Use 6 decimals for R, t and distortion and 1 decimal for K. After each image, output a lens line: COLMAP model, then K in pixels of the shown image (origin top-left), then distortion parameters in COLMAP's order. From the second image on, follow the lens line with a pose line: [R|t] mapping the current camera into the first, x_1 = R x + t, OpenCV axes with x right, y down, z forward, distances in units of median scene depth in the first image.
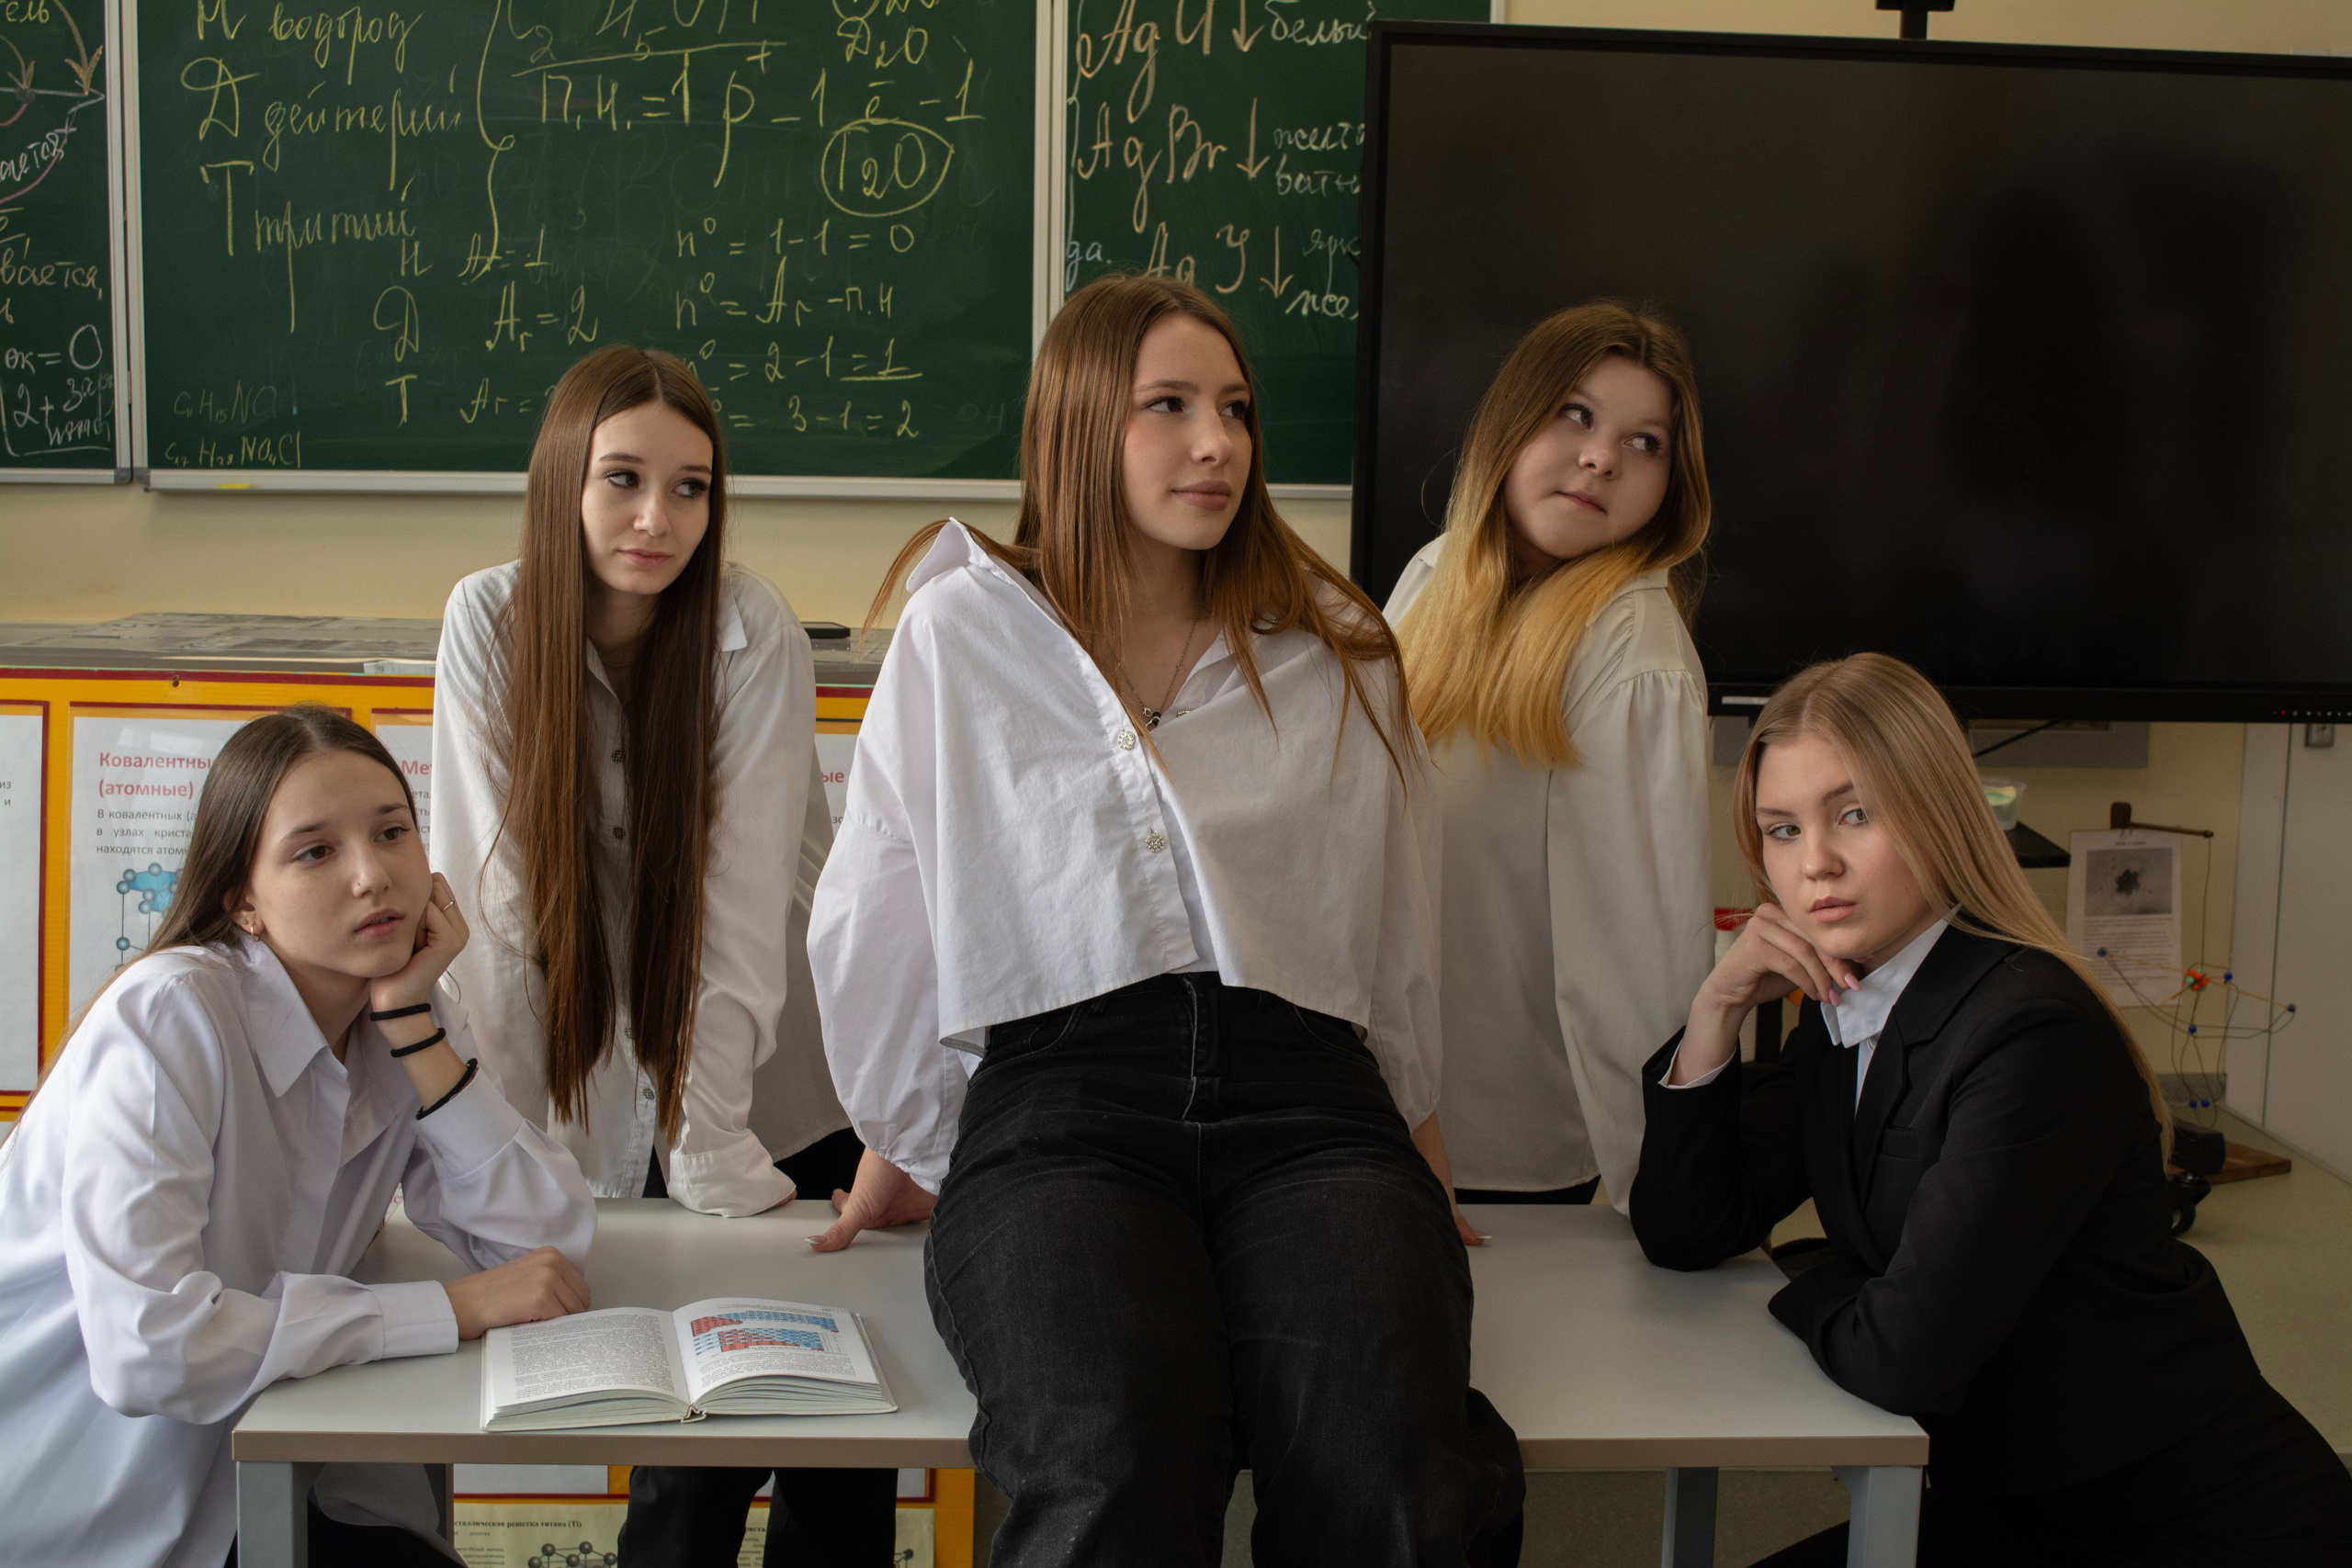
lens RADIAL K [[2965.1, 0, 1176.0], [0, 2965.1, 784.0], [0, 0, 1]] dist [-0.017805, 0.019018]
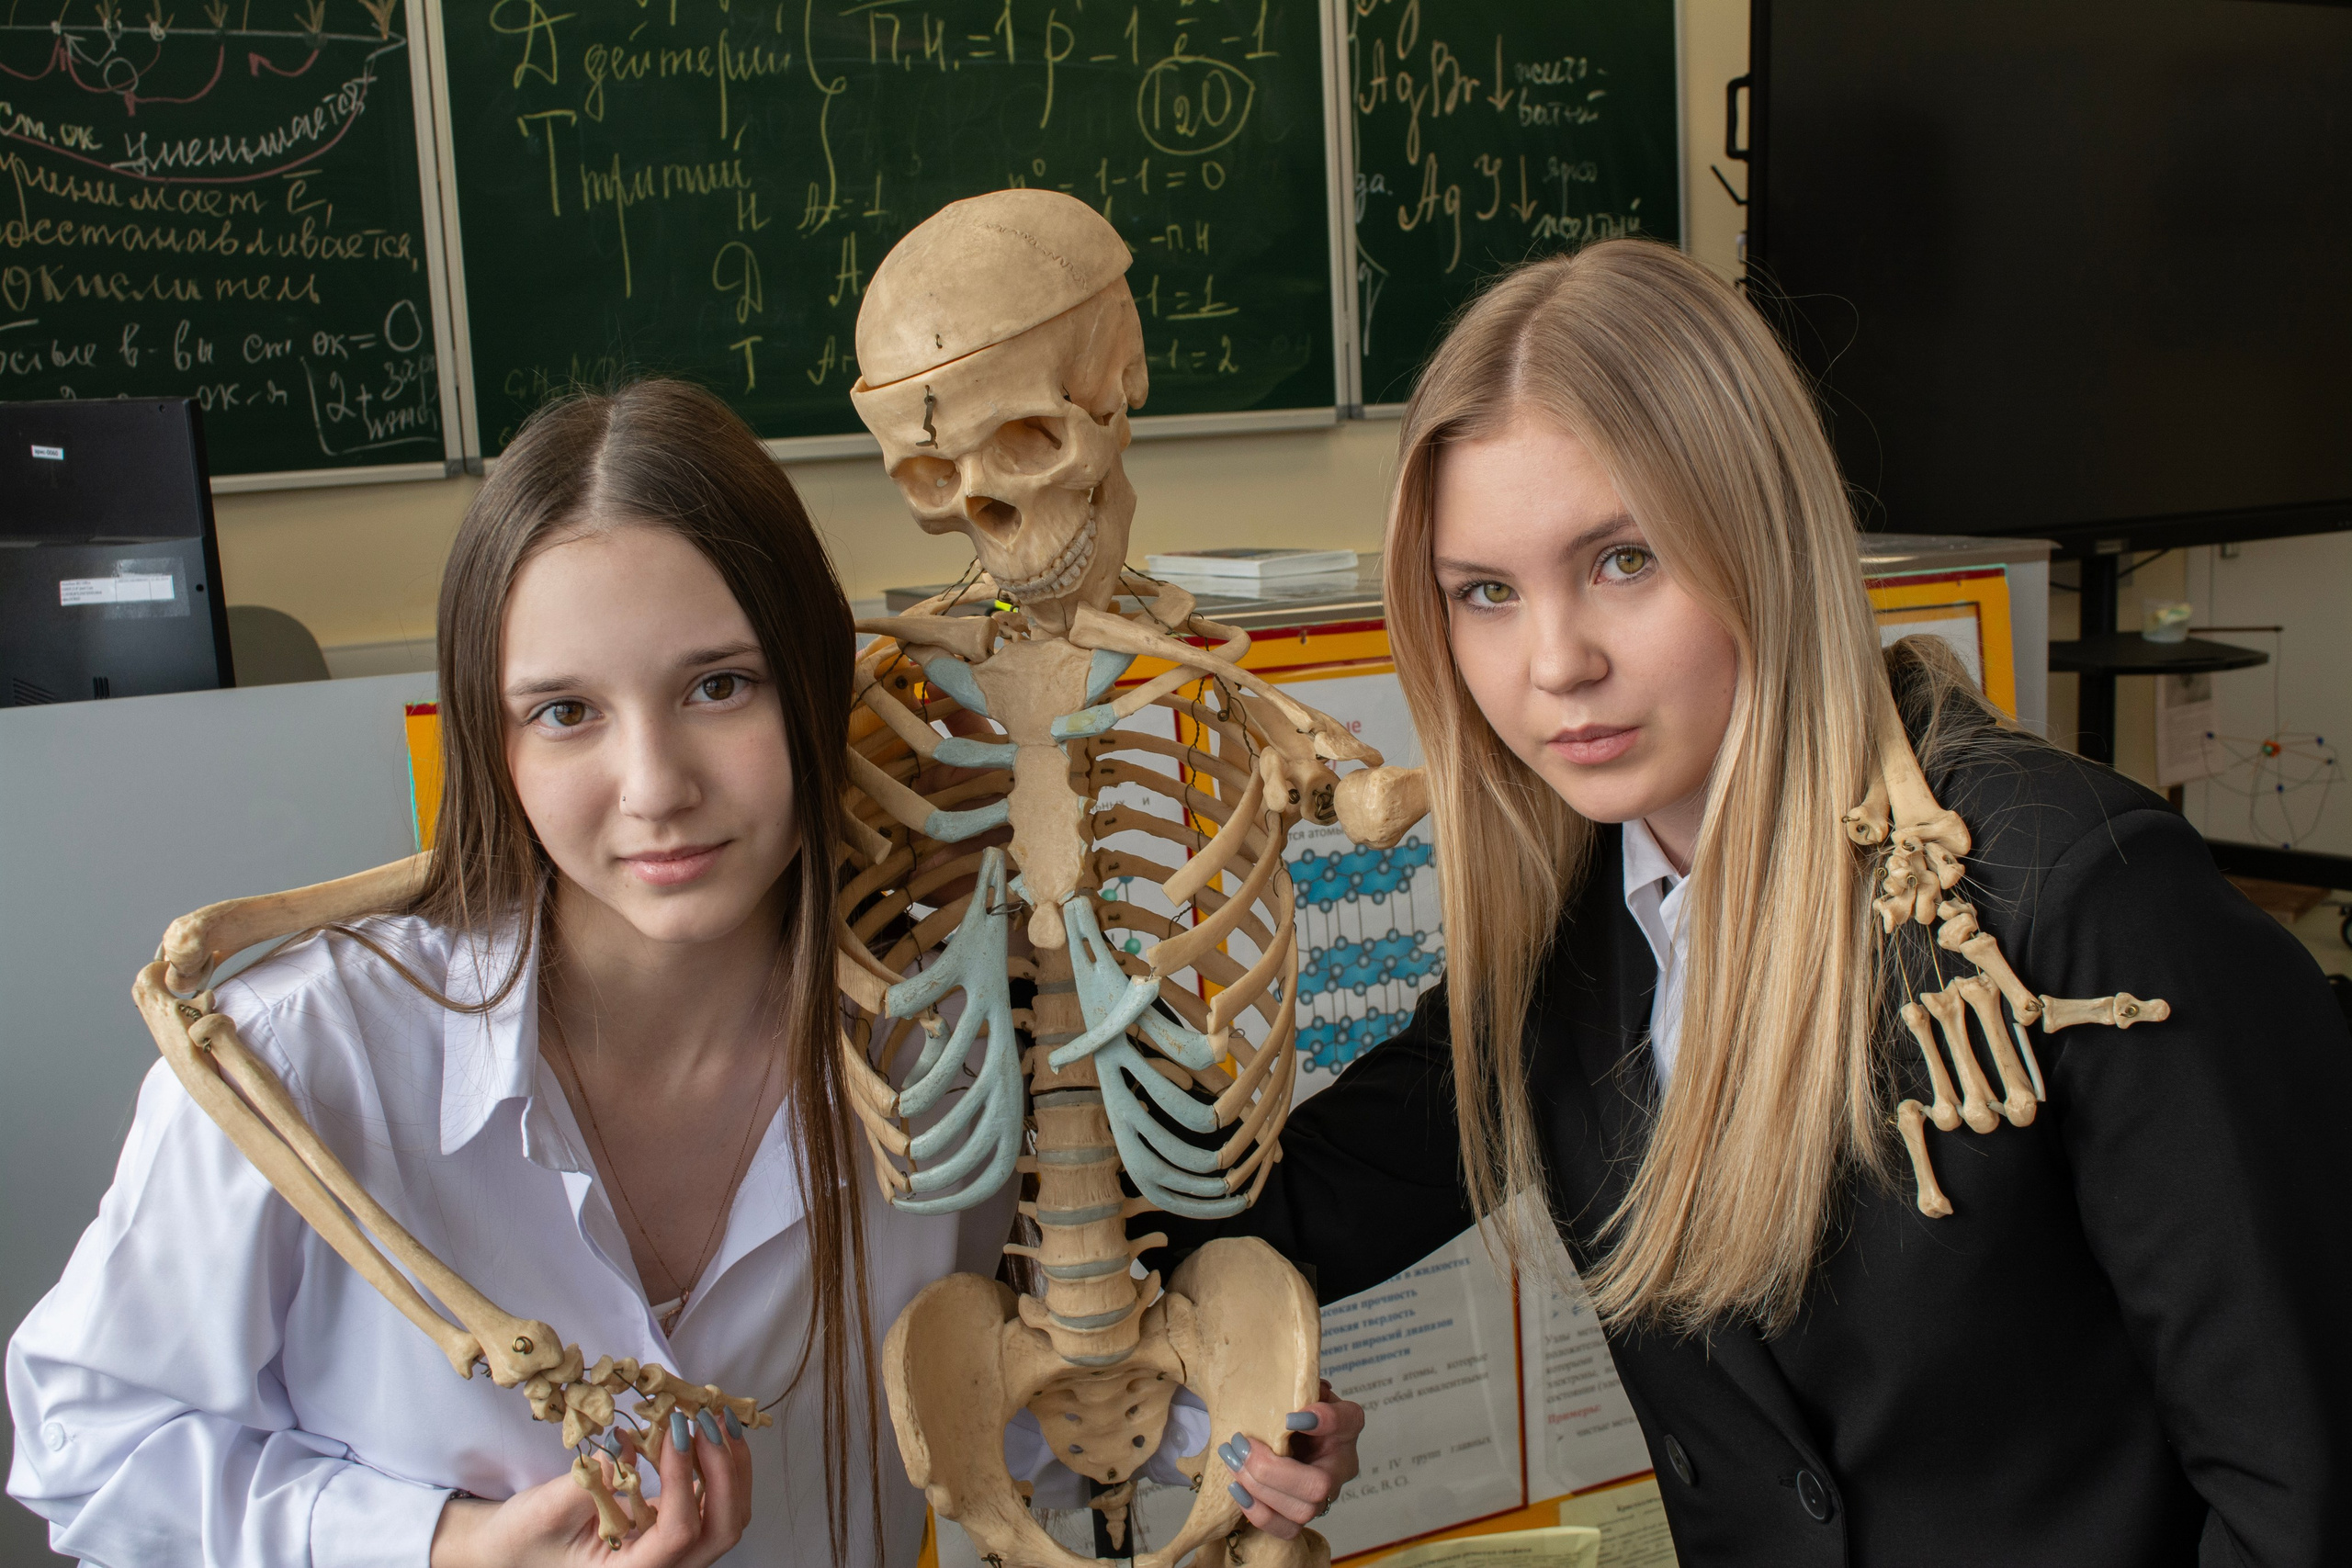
lens RADIAL K [[2432.0, 0, 1388.3], [0, 2432.0, 749.9], [0, 0, 1]] dist [-0.049166, -0.000436]
pose [[0.913943, -0.122210, 0.387005, -0.386803], [0.113449, 0.992502, 0.045497, -0.020868], [-0.389663, 0.002324, 0.920954, 0.218747]]
